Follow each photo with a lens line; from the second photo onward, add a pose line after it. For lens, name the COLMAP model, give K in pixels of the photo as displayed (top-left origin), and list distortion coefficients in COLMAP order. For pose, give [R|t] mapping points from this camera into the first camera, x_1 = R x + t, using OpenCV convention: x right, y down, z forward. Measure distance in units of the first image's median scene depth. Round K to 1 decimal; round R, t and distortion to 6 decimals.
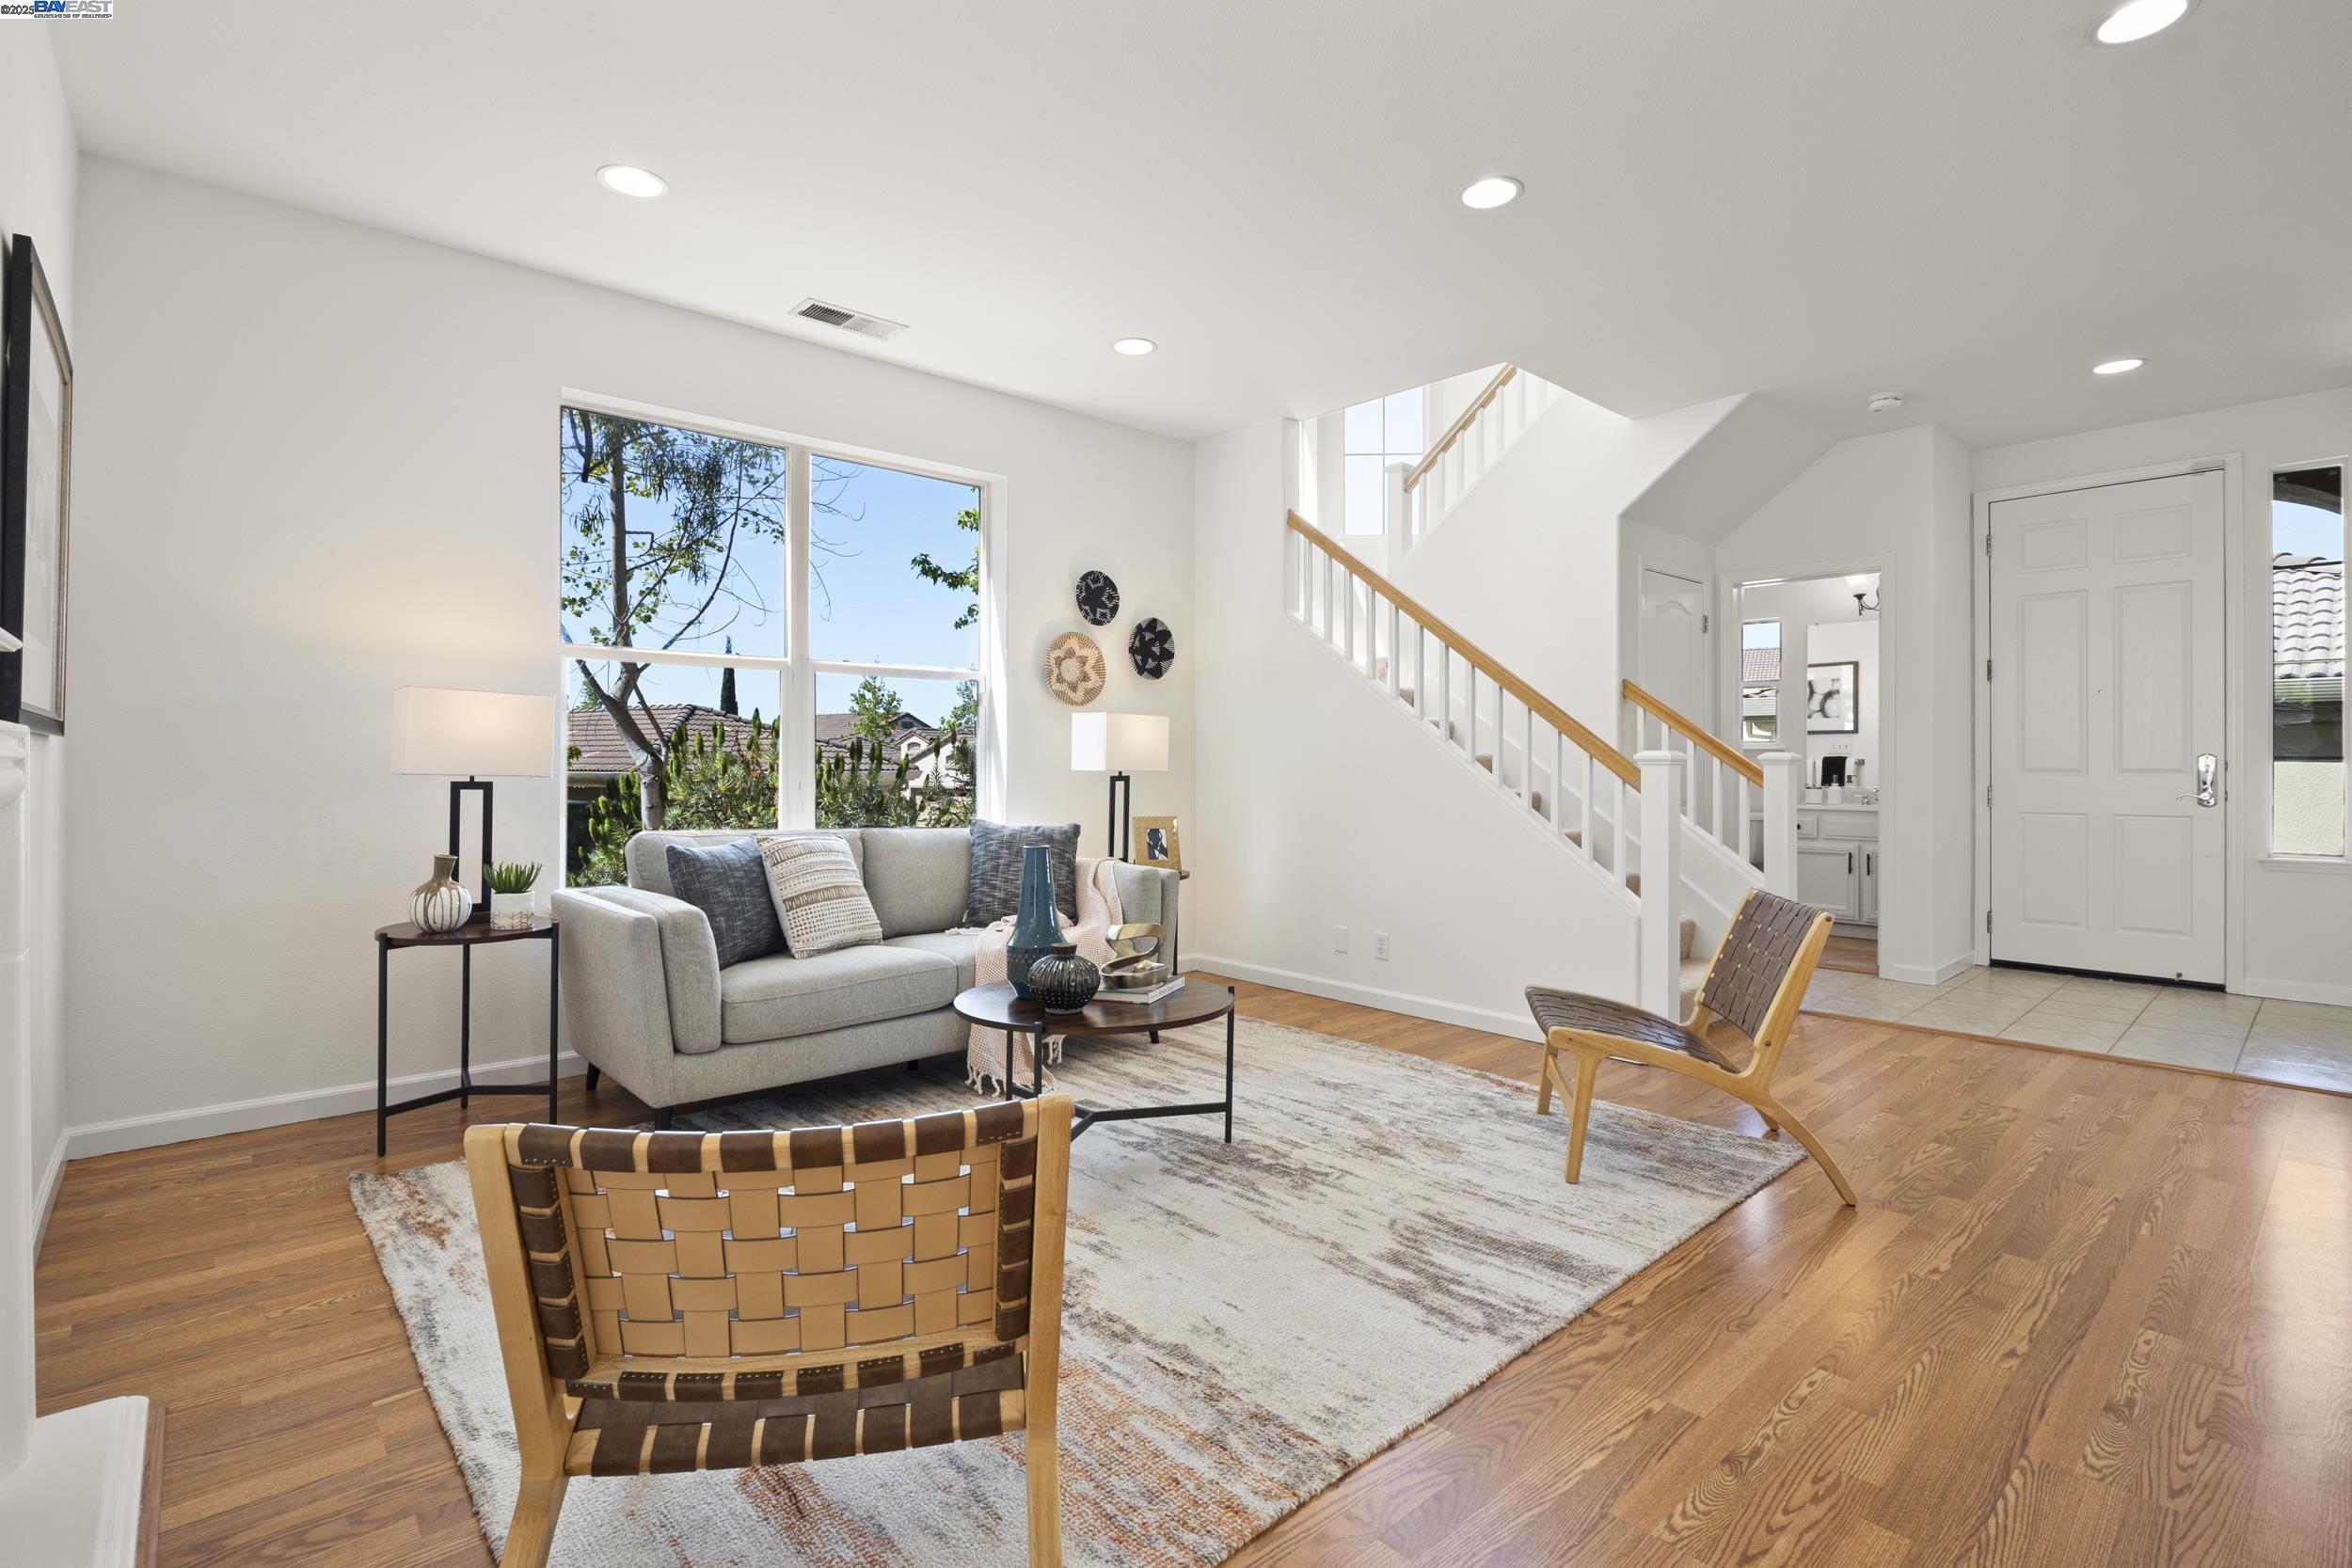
lens RADIAL K [[1095.5, 0, 1179.8], [0, 1095.5, 767.6], [0, 0, 1]] dist [-0.012295, 0.000085]
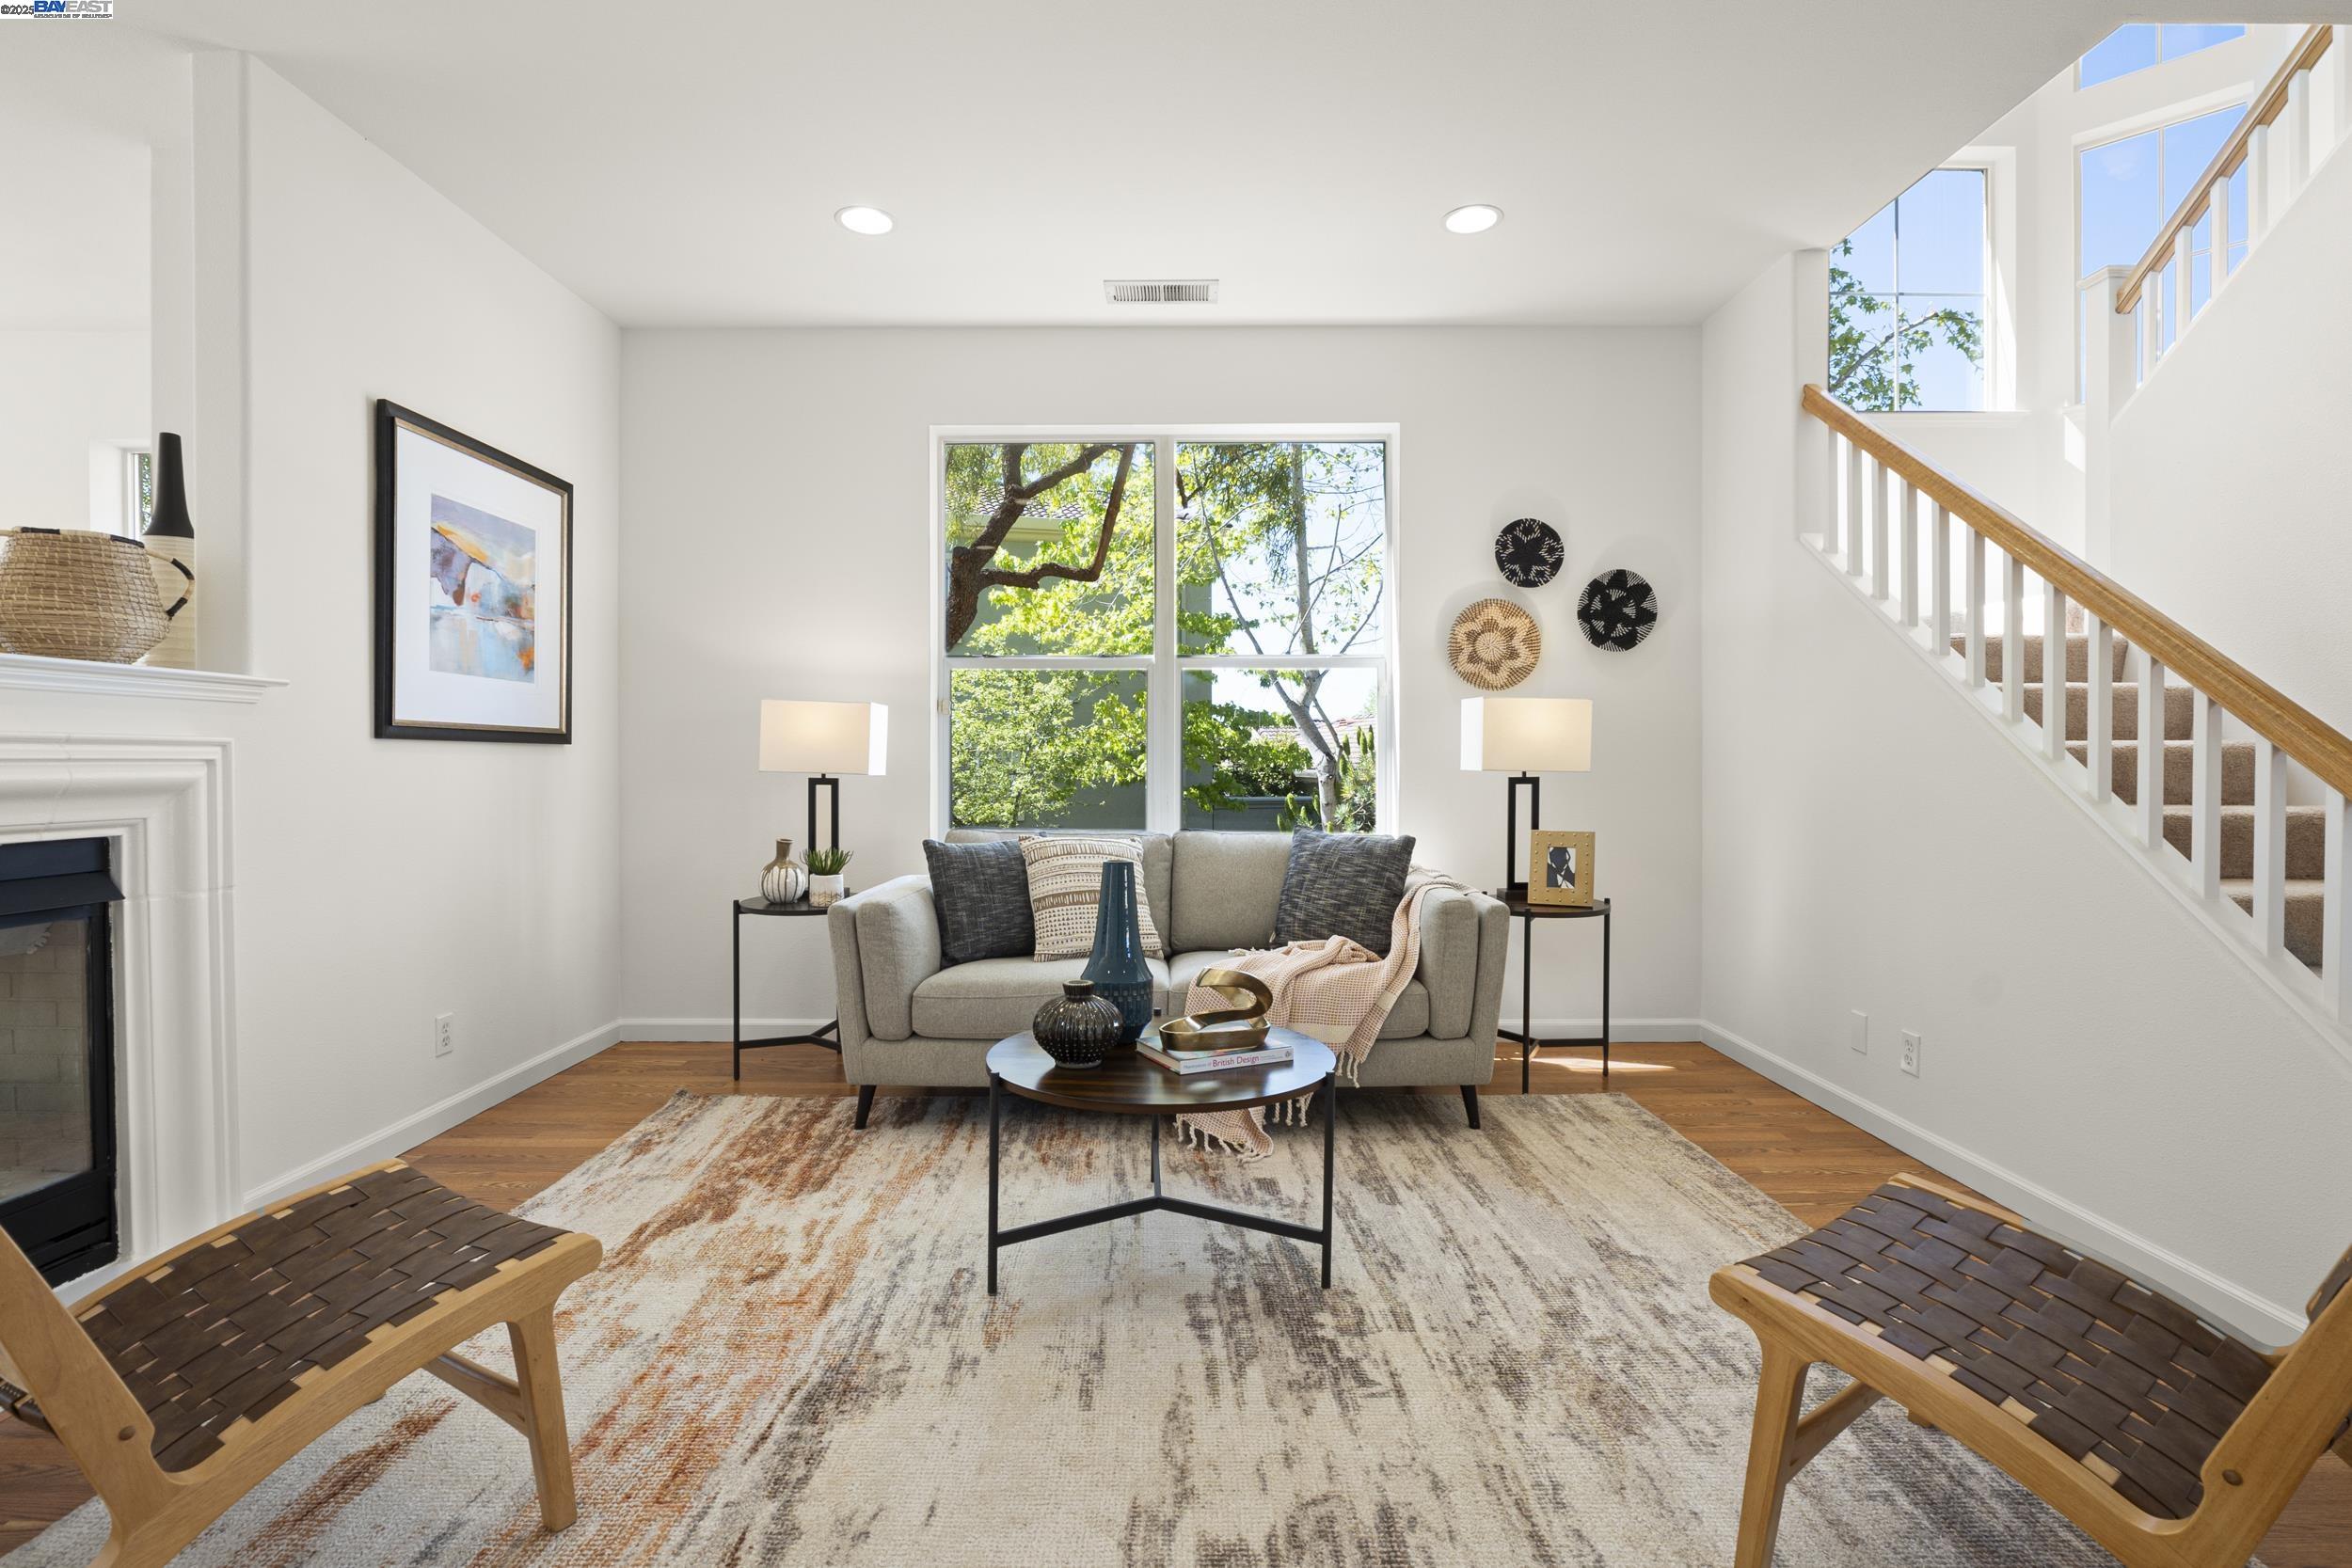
lens RADIAL K [[1094.4, 0, 1175.3], [0, 1094.4, 776.4], [0, 0, 1]] dist [-0.010709, 0.000252]
pose [[0.739490, 0.006442, -0.673137, 0.399152], [-0.000554, 0.999960, 0.008960, 0.000200], [0.673168, -0.006253, 0.739464, 0.357378]]
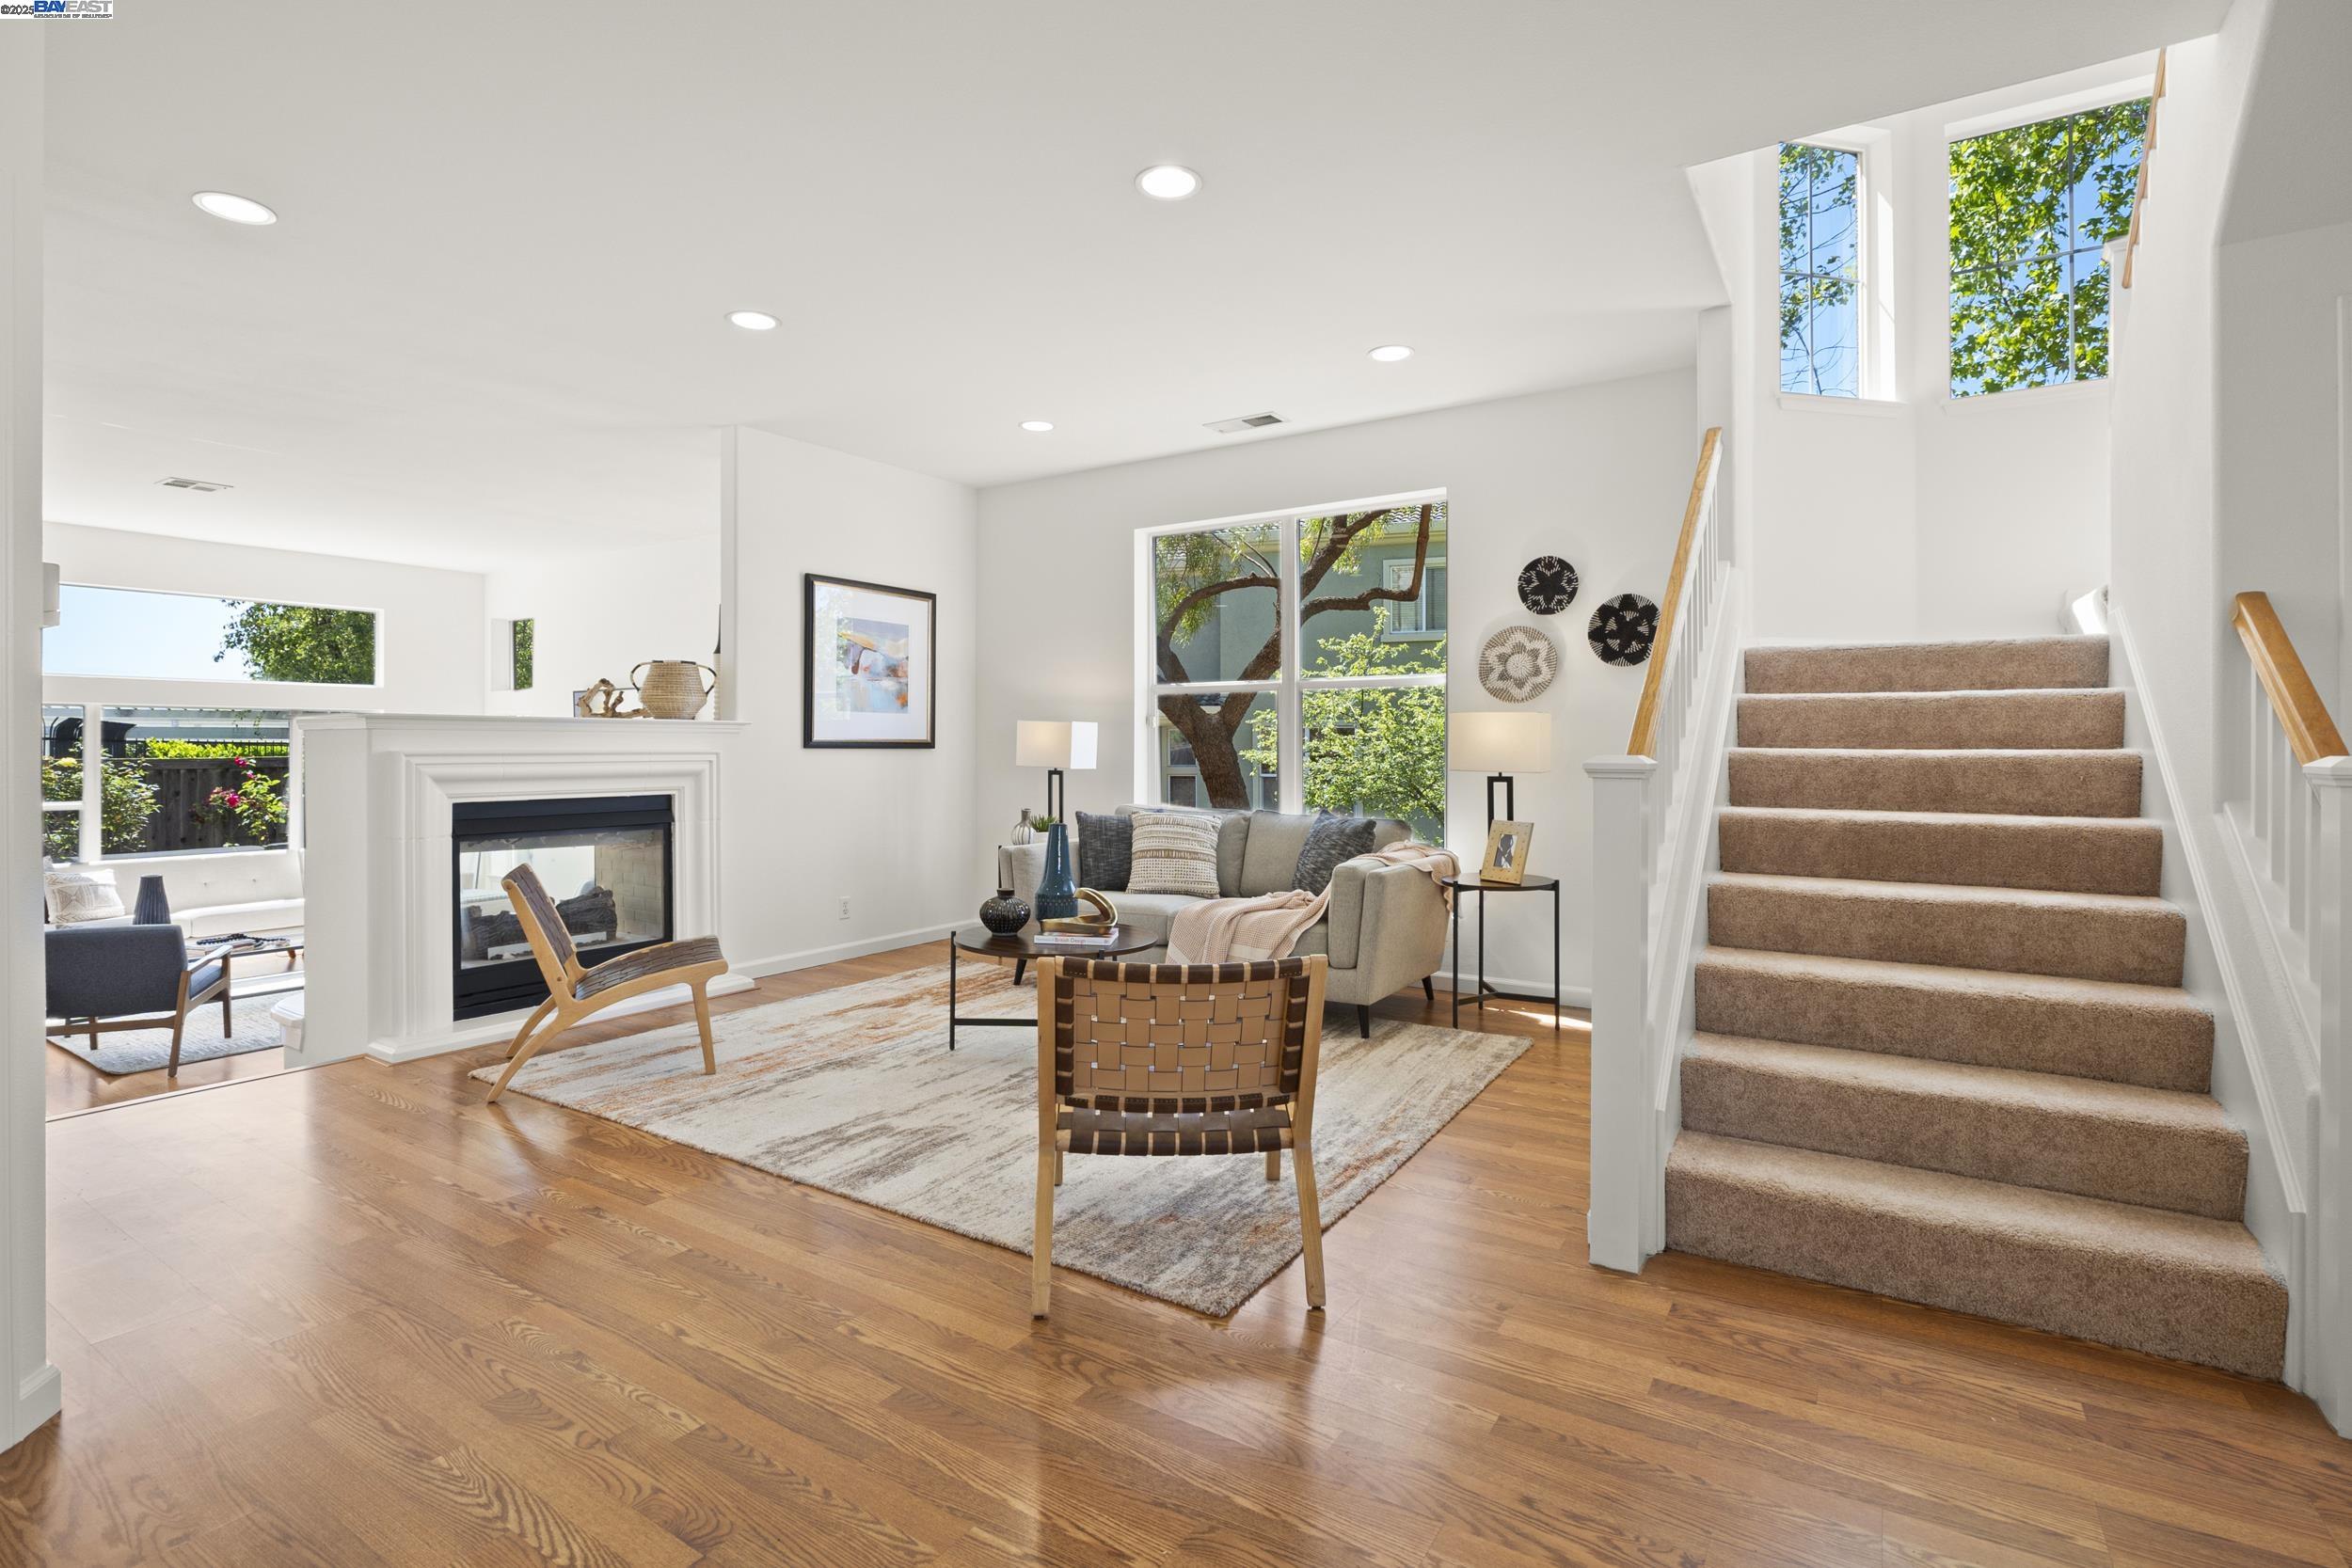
lens RADIAL K [[1091.8, 0, 1185.3], [0, 1091.8, 757.6], [0, 0, 1]] dist [-0.010079, 0.000672]
pose [[0.264573, 0.005997, -0.964347, 1.093561], [-0.003805, 0.999979, 0.005175, -0.017651], [0.964358, 0.002300, 0.264591, 0.678711]]
